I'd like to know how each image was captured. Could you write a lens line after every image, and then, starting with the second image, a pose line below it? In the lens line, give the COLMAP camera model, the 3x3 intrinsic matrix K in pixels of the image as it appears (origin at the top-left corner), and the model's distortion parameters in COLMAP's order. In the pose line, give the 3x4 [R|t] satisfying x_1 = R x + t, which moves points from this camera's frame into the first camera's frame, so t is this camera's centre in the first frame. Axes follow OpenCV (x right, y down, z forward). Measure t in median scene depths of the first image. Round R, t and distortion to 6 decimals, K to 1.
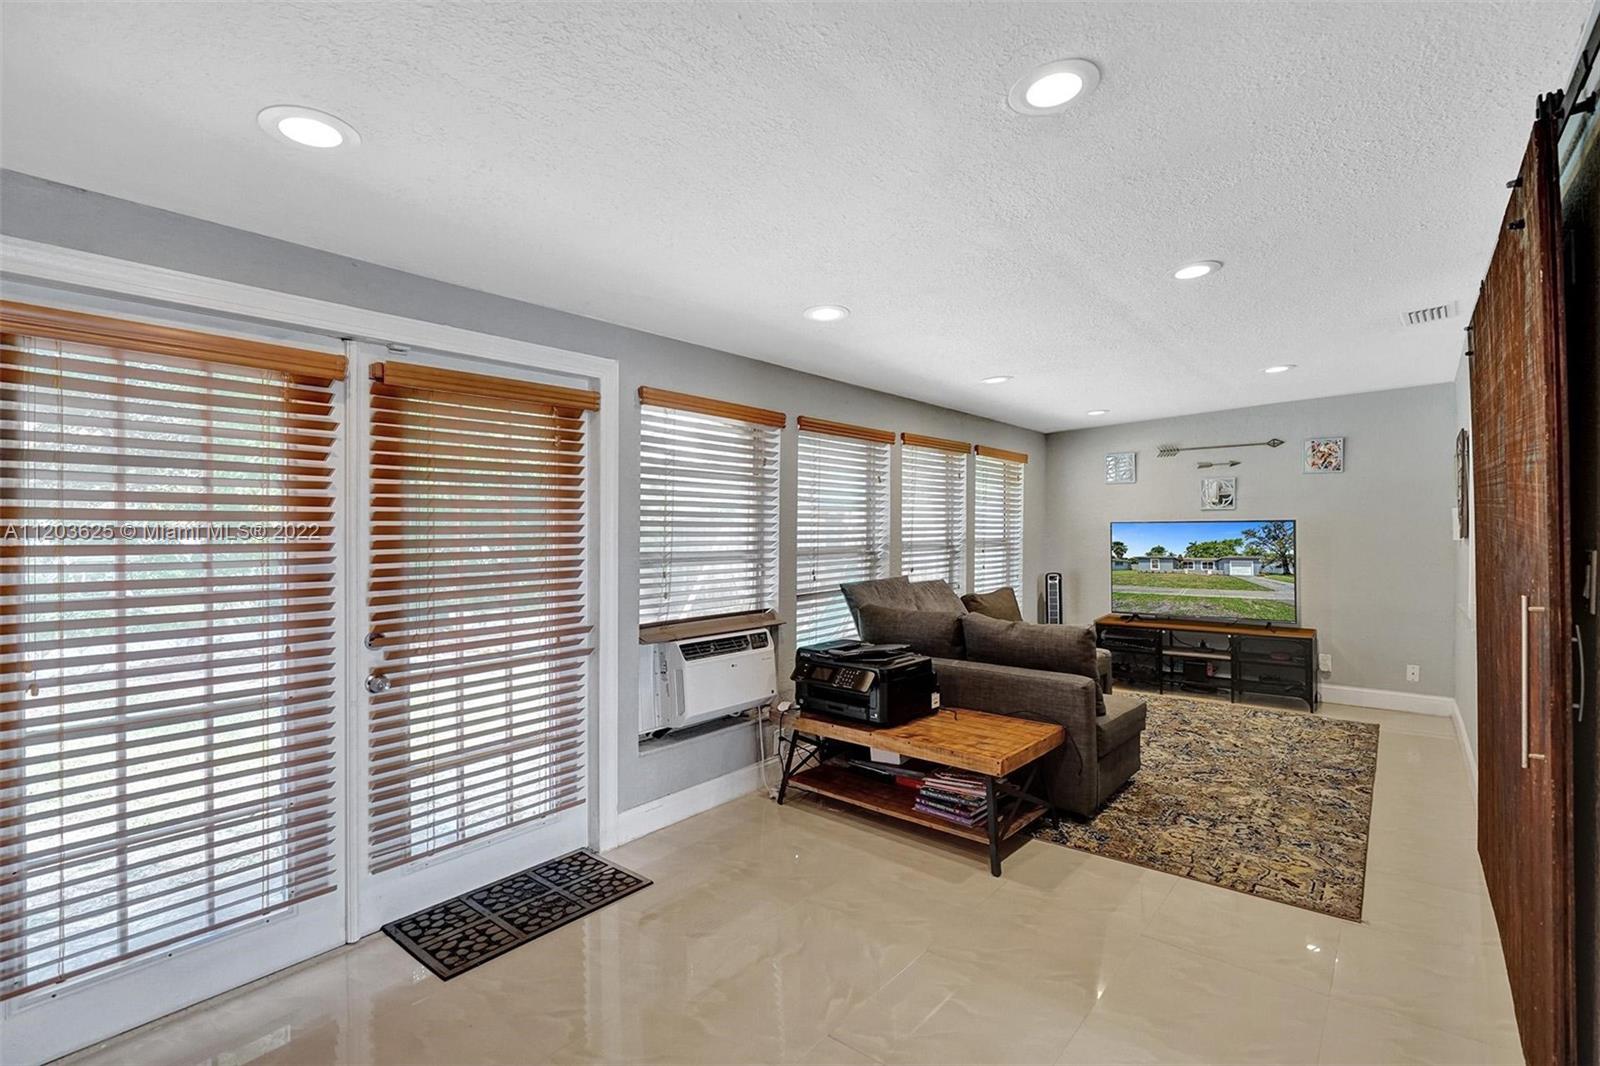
lens RADIAL K [[730.2, 0, 820.6], [0, 730.2, 559.2], [0, 0, 1]] dist [-0.004774, -0.000790]
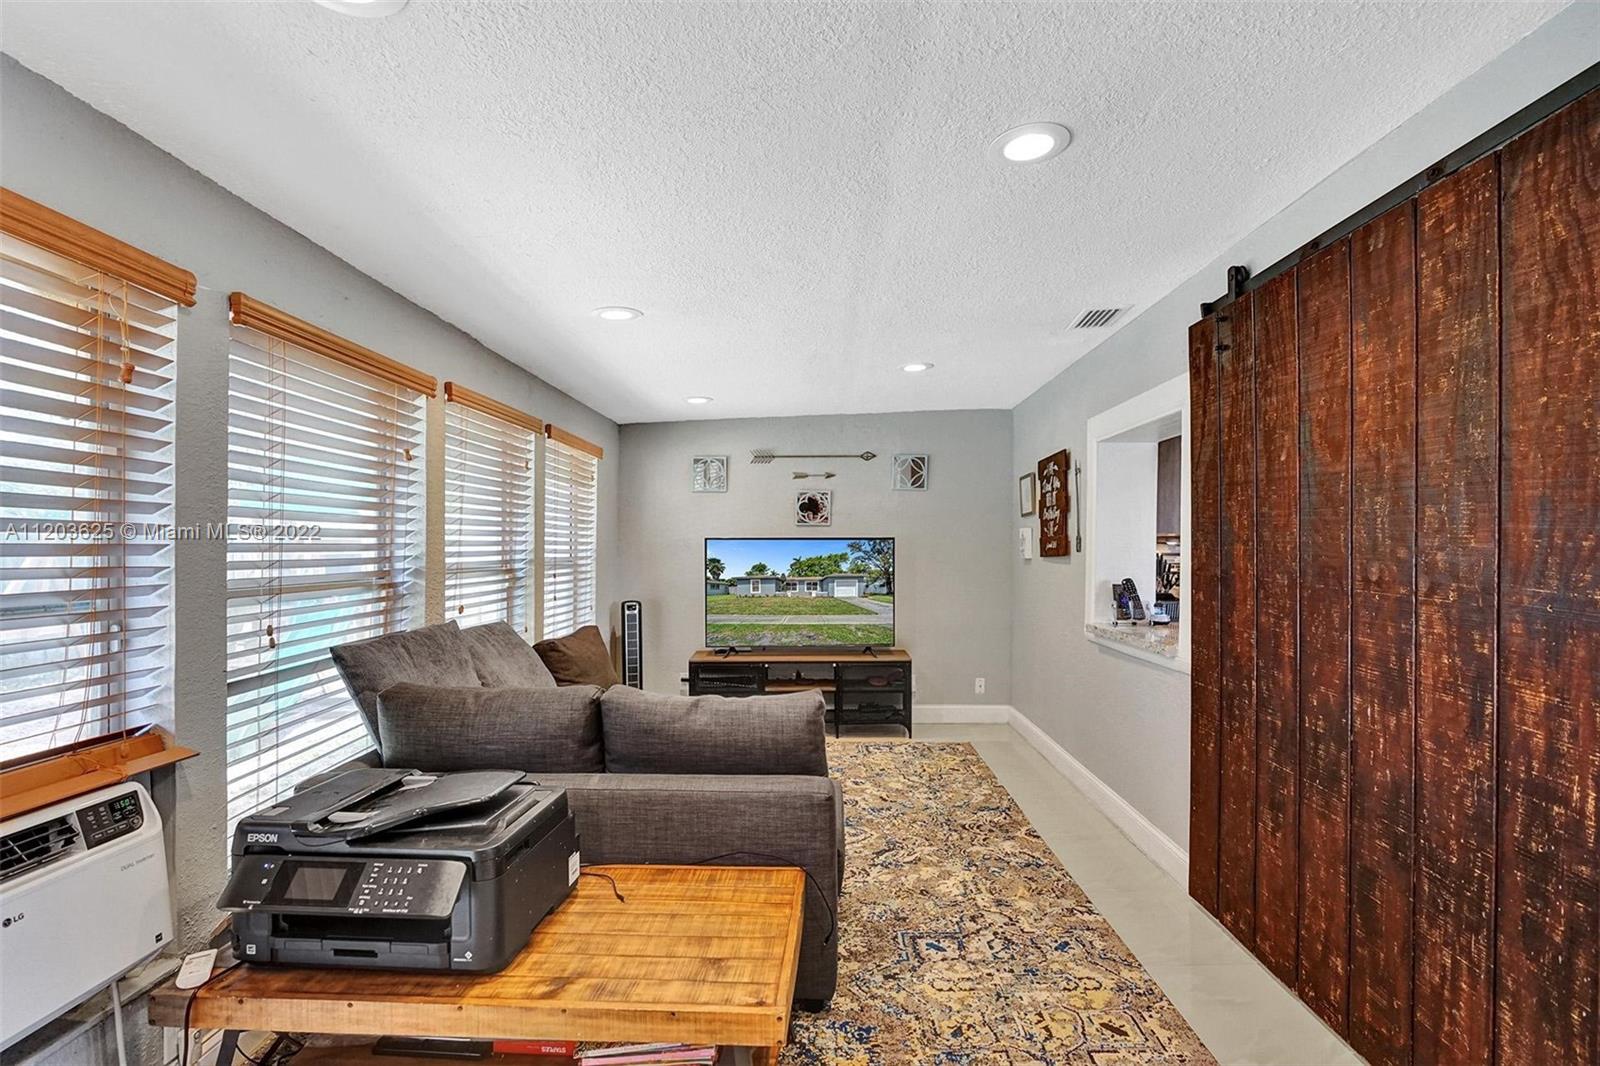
lens RADIAL K [[730.2, 0, 820.6], [0, 730.2, 559.2], [0, 0, 1]] dist [-0.004774, -0.000790]
pose [[0.779181, -0.003683, 0.626789, -0.028851], [0.018770, 0.999671, -0.017461, -0.014508], [-0.626518, 0.025370, 0.778994, 0.421312]]
